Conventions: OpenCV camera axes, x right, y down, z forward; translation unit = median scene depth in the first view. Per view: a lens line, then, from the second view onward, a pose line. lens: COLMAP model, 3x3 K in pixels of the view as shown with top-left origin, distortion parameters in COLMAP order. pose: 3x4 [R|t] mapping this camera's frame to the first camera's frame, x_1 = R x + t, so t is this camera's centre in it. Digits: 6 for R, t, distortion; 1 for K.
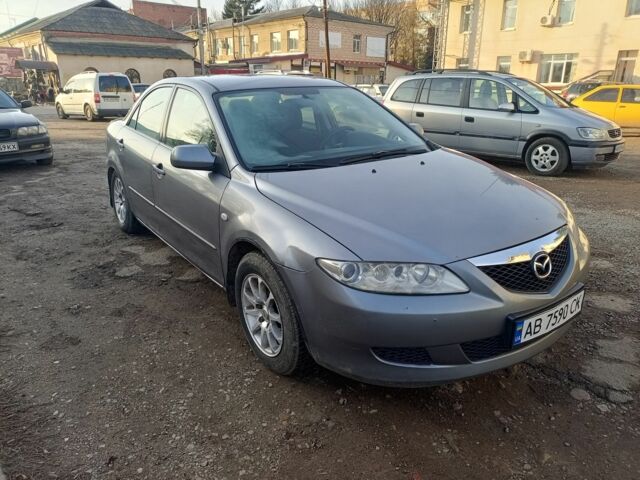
lens RADIAL K [[470.9, 0, 323.5], [0, 470.9, 239.9], [0, 0, 1]] dist [0.004549, 0.000964]
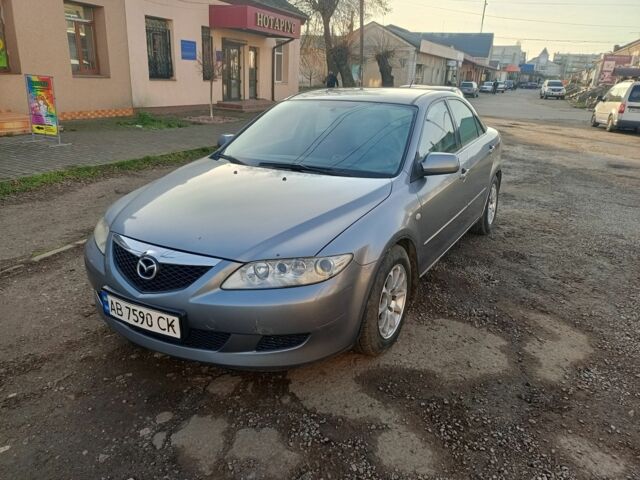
lens RADIAL K [[470.9, 0, 318.6], [0, 470.9, 240.6], [0, 0, 1]] dist [0.004549, 0.000964]
pose [[0.420548, 0.311308, -0.852189, 1.489812], [-0.320772, 0.929642, 0.181303, -0.317517], [0.848672, 0.197111, 0.490818, 0.758493]]
